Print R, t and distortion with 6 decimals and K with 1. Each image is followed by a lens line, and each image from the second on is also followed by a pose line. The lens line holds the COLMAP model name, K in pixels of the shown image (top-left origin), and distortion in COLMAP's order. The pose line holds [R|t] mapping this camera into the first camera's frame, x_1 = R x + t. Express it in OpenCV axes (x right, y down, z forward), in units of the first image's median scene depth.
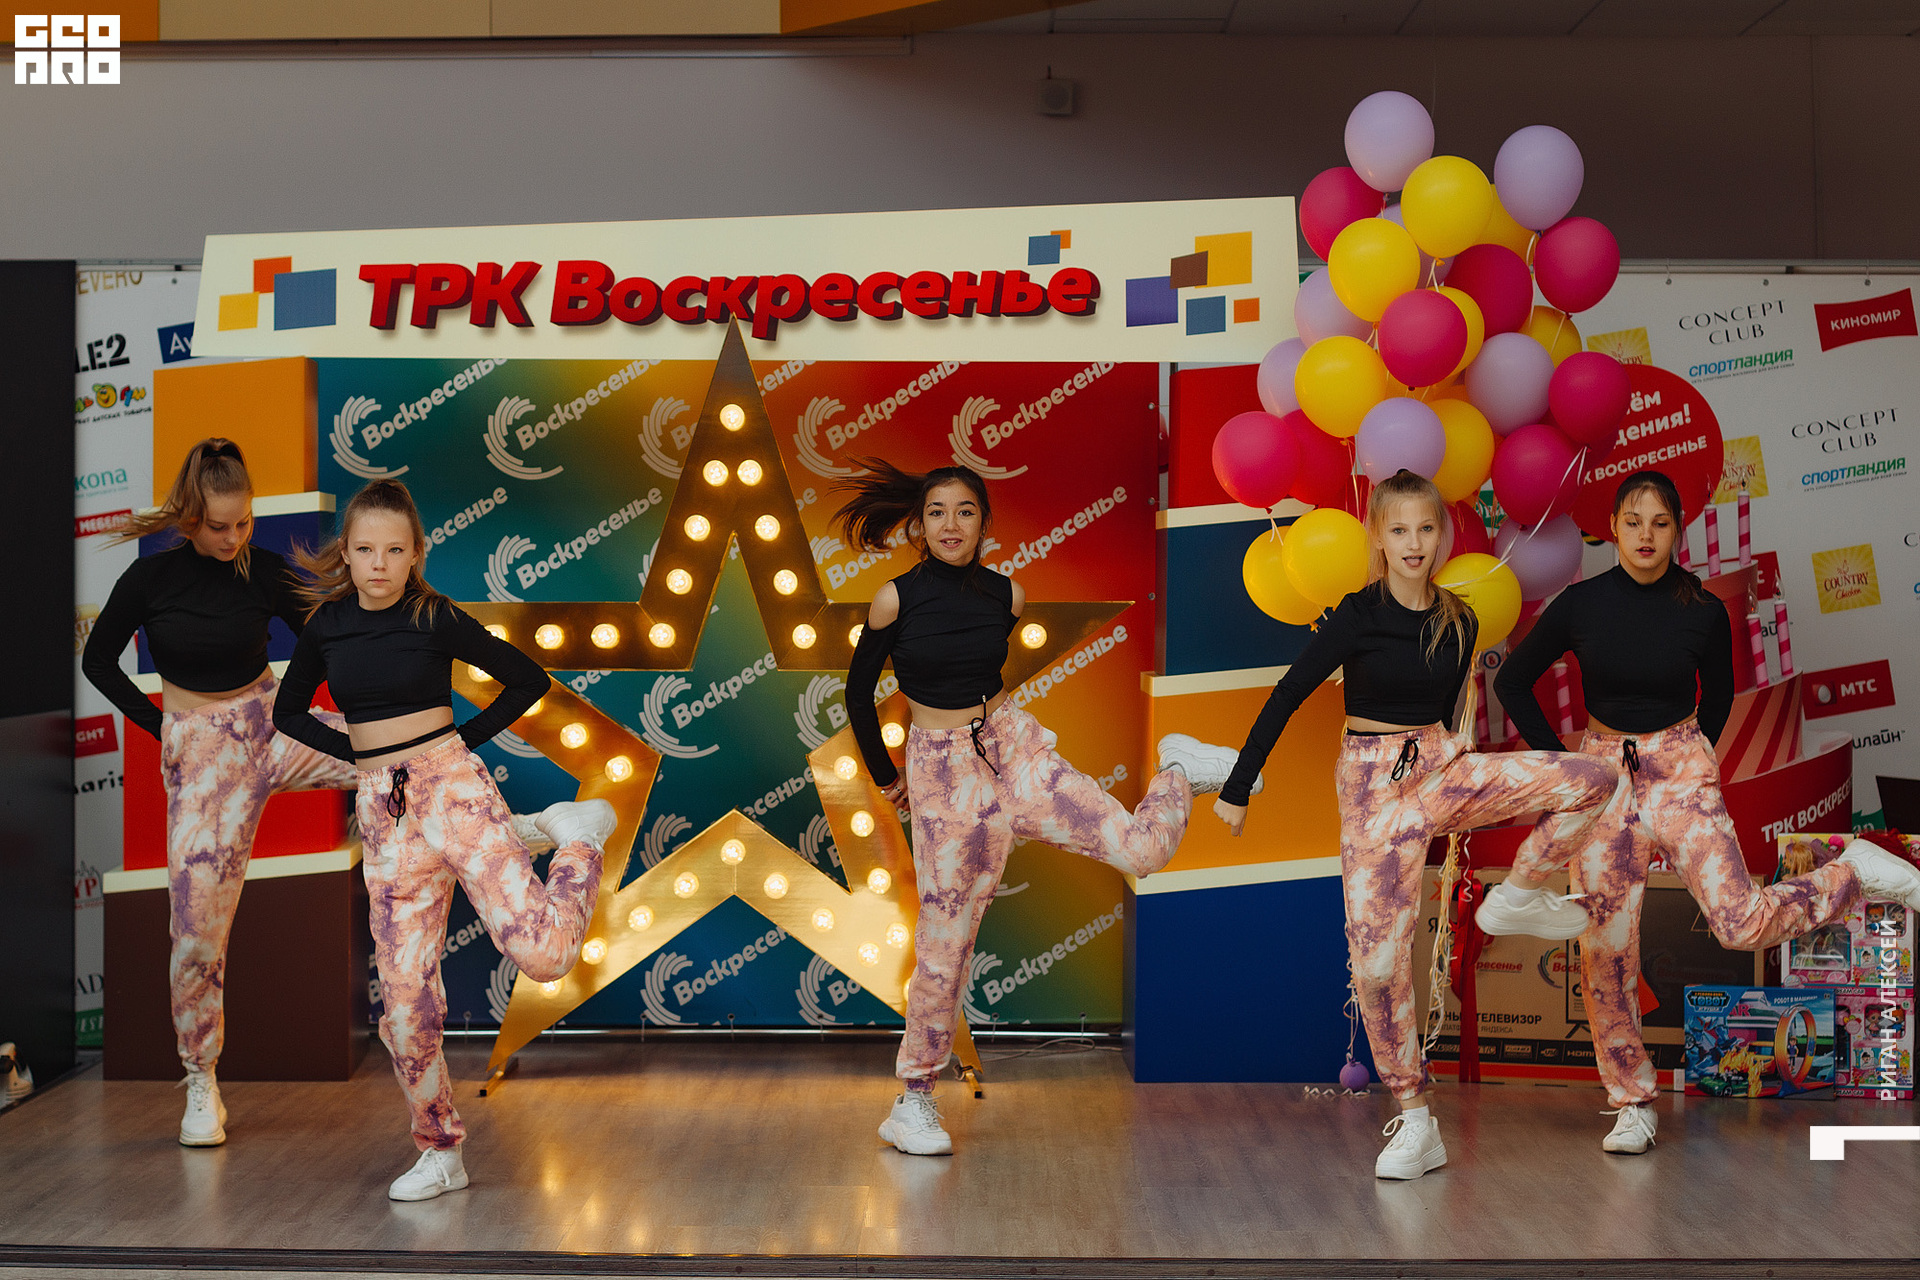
lens RADIAL K [[3918.5, 0, 858.8], [0, 3918.5, 567.2], [0, 0, 1]] dist [-0.137629, 0.111538]
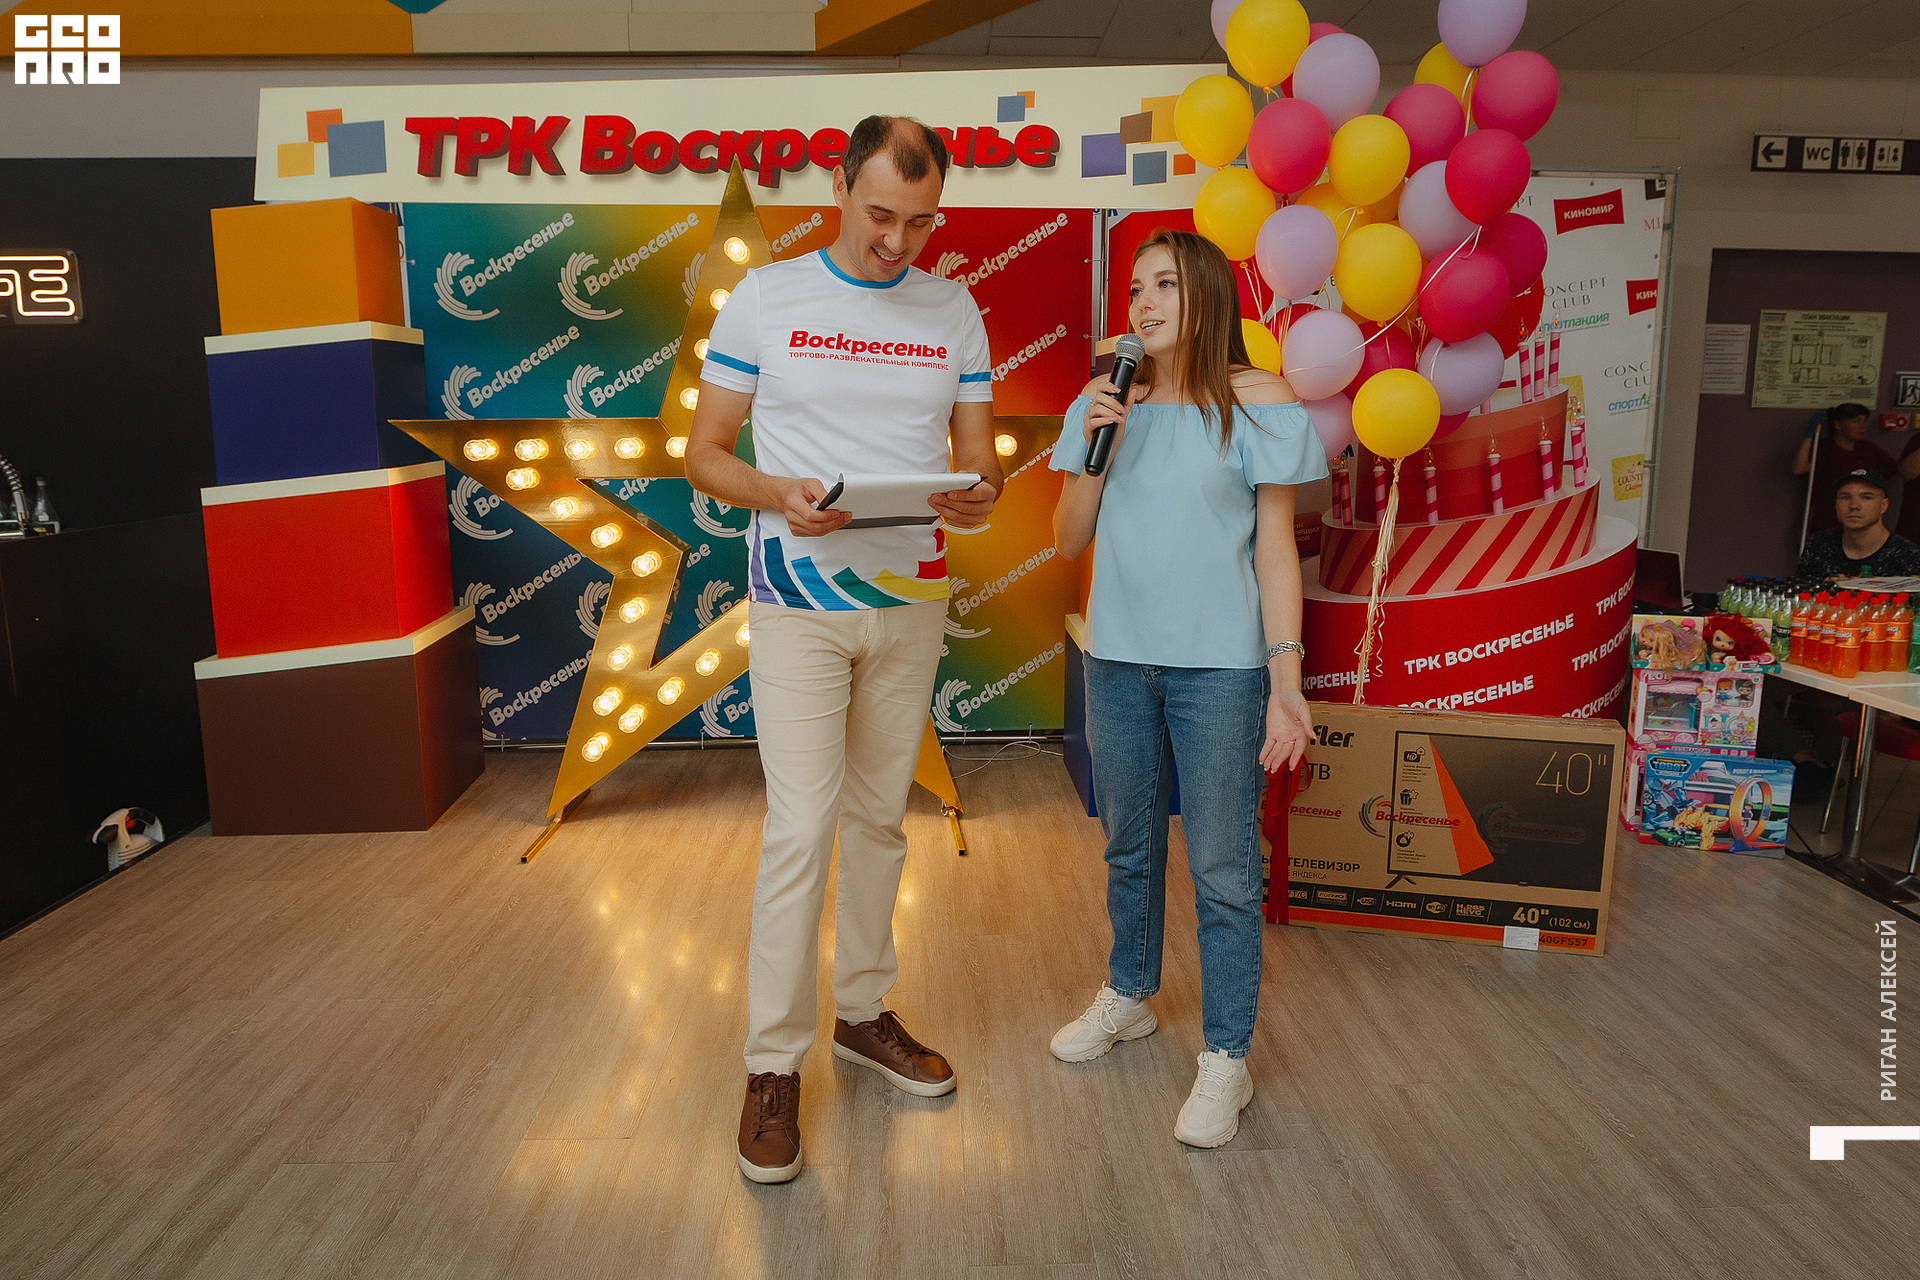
lens RADIAL K [[1241.0, 0, 982.5], [0, 1241.0, 608.7], [0, 0, 1]] dist [-0.073985, 0.041613]
pose [[0.997272, -0.013695, 0.072532, 0.010613], [0.001514, 0.986225, 0.165401, 0.004515], [-0.073799, -0.164840, 0.983556, 0.619598]]
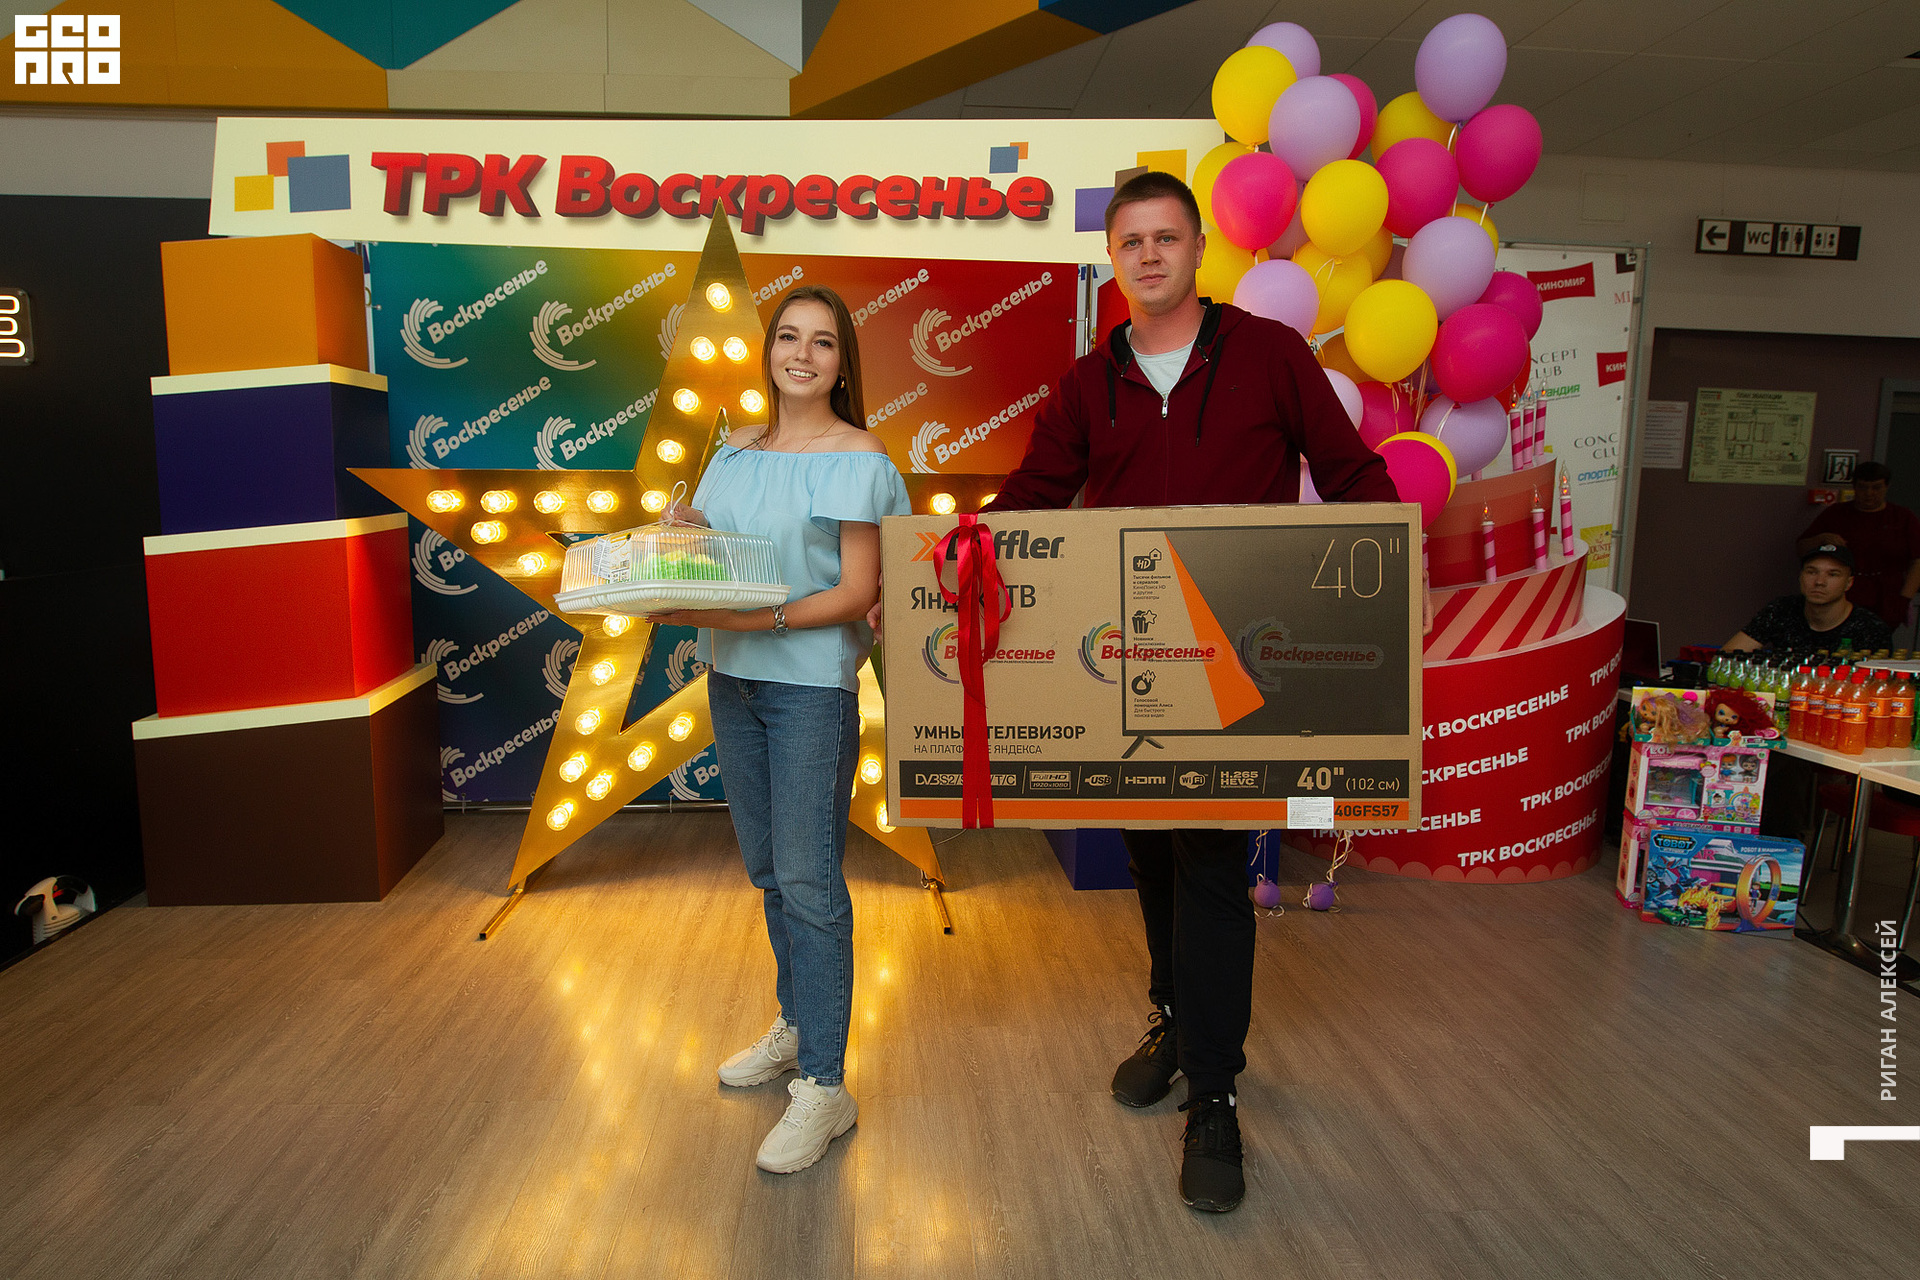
lens RADIAL K [[1160.9, 0, 956.7], [0, 1160.9, 638.1], [0, 0, 1]] dist [-0.066773, 0.034743]
pose [[0.994874, -0.000415, 0.101118, 0.000484], [-0.014258, 0.989425, 0.144344, 0.007345], [-0.100109, -0.145046, 0.984347, 0.656282]]
